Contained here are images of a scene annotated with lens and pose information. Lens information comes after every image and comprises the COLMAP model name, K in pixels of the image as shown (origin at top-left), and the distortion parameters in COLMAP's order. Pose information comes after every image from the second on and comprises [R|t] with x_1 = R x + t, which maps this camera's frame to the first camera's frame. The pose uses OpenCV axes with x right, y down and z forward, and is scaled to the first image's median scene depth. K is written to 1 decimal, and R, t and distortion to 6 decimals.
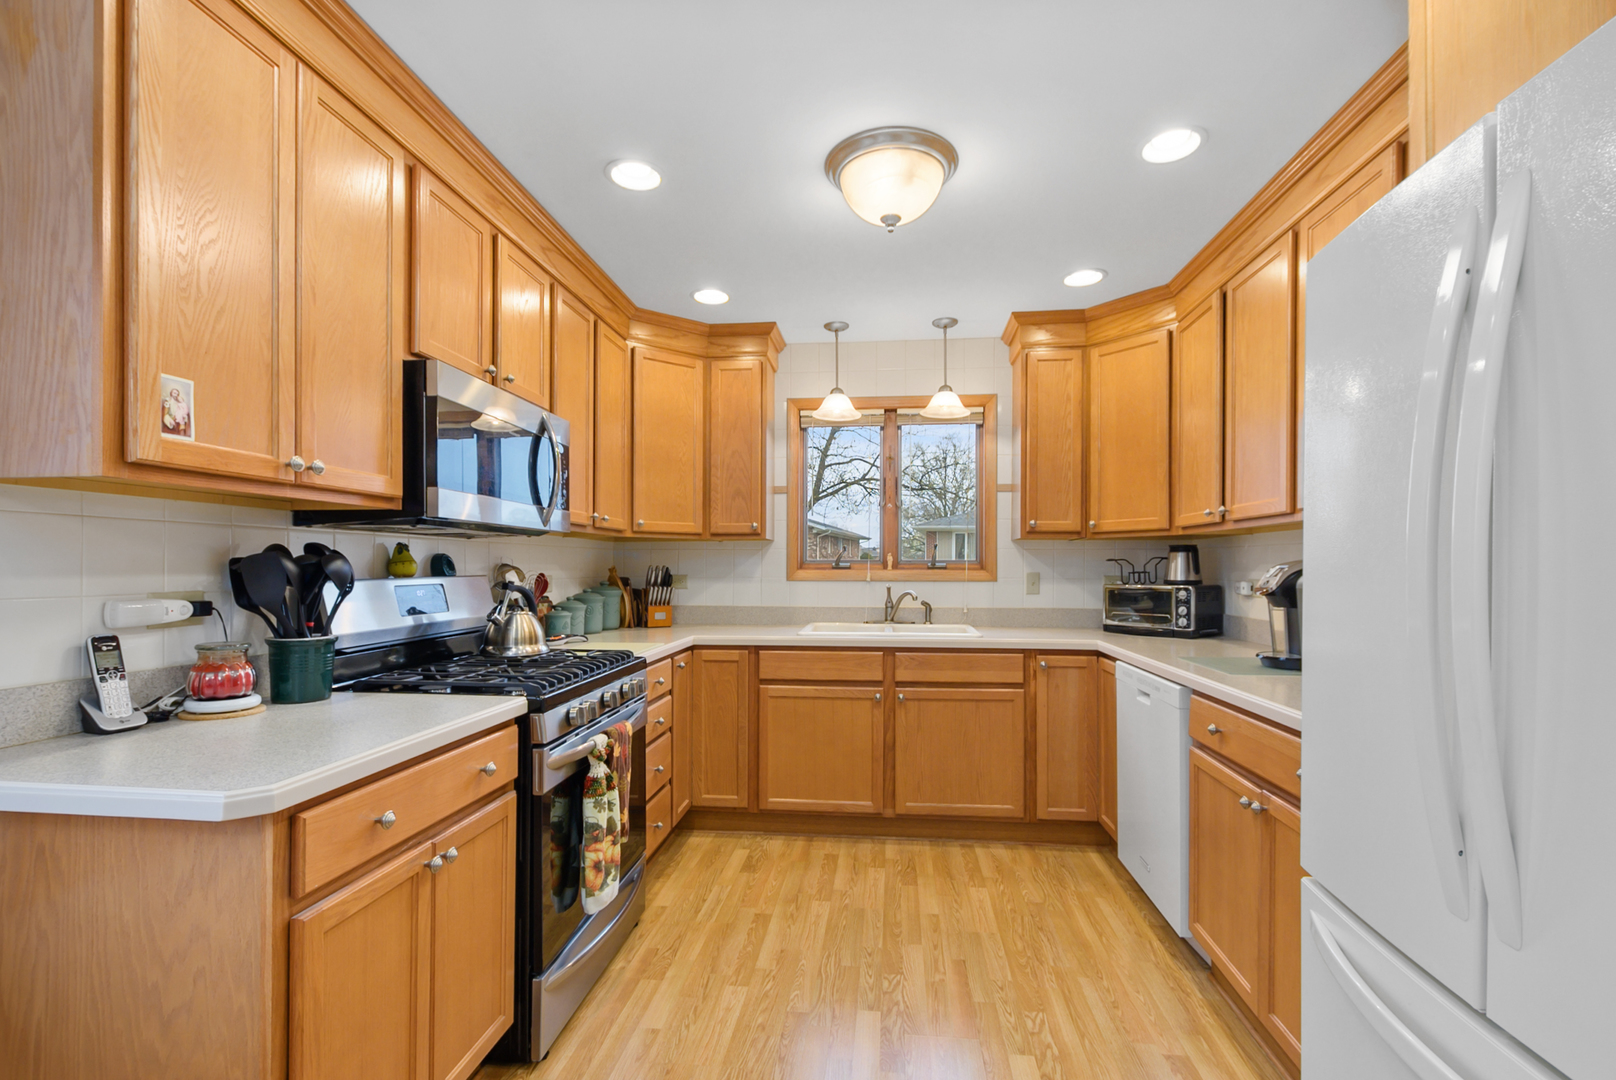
lens RADIAL K [[719.2, 0, 812.0], [0, 719.2, 564.3], [0, 0, 1]] dist [0.003699, -0.000097]
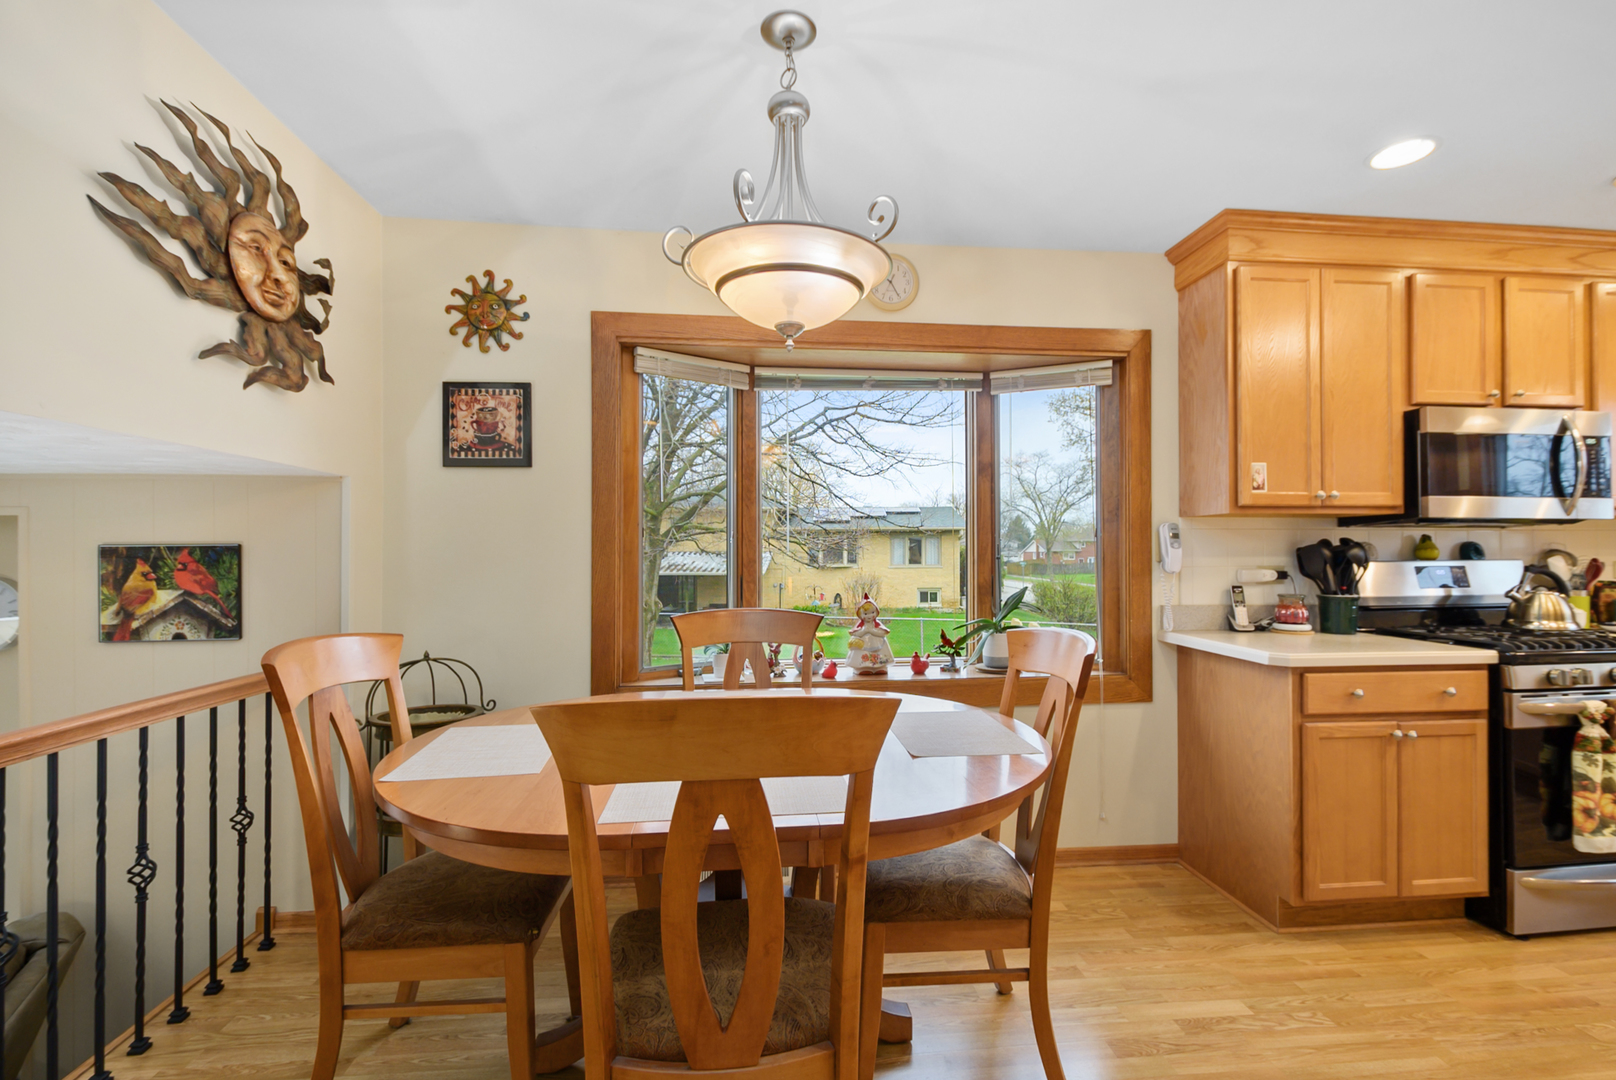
lens RADIAL K [[707.0, 0, 811.4], [0, 707.0, 543.3], [0, 0, 1]] dist [0.001825, -0.007149]
pose [[0.199021, -0.012657, -0.979914, 0.628718], [0.005594, 0.999915, -0.011779, -0.005088], [0.979979, -0.003137, 0.199075, -0.494854]]
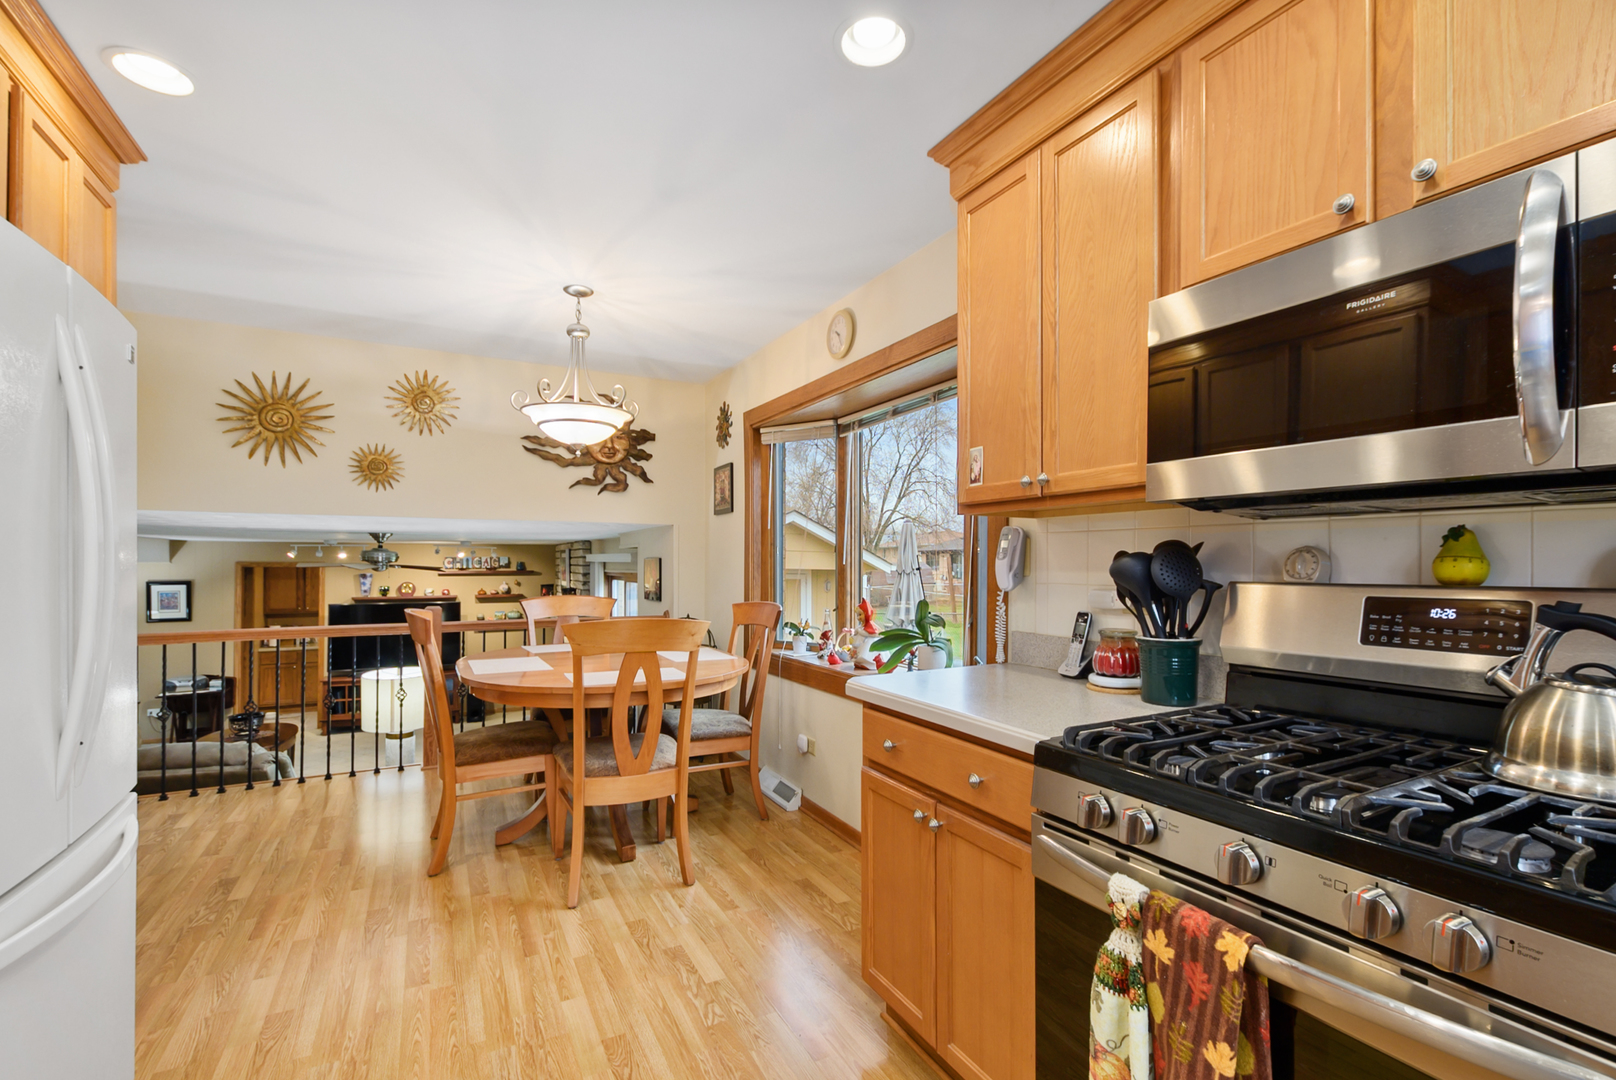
lens RADIAL K [[712.4, 0, 823.7], [0, 712.4, 548.3], [0, 0, 1]] dist [0.007607, -0.000122]
pose [[-0.824988, -0.013068, -0.565000, 0.220340], [-0.000011, 0.999733, -0.023106, 0.002798], [0.565151, -0.019056, -0.824768, 1.514863]]
